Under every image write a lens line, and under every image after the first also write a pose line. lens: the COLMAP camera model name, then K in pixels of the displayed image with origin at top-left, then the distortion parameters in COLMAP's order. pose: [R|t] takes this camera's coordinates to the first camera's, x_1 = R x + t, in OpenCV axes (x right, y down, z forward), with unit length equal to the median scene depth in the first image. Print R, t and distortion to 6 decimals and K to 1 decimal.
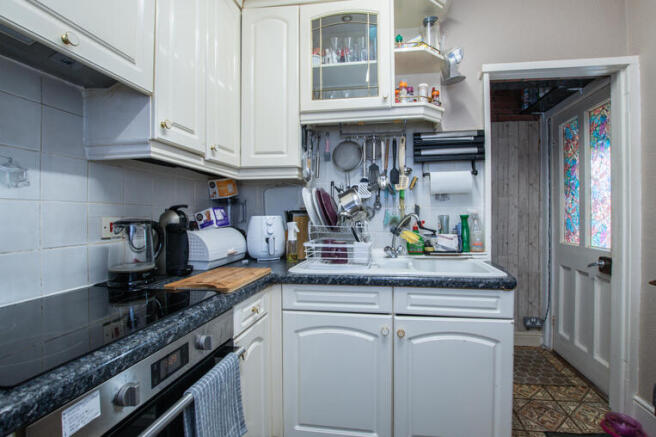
lens RADIAL K [[357.4, 0, 328.0], [0, 357.4, 218.5], [0, 0, 1]] dist [-0.036898, 0.001783]
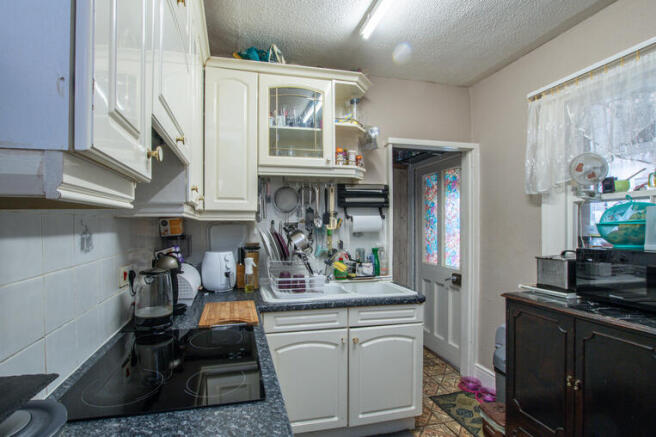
lens RADIAL K [[364.5, 0, 328.1], [0, 364.5, 230.3], [0, 0, 1]] dist [-0.049888, -0.000109]
pose [[0.912774, -0.001424, 0.408463, -0.344377], [0.000211, 0.999995, 0.003013, -0.082368], [-0.408465, -0.002664, 0.912770, -0.182245]]
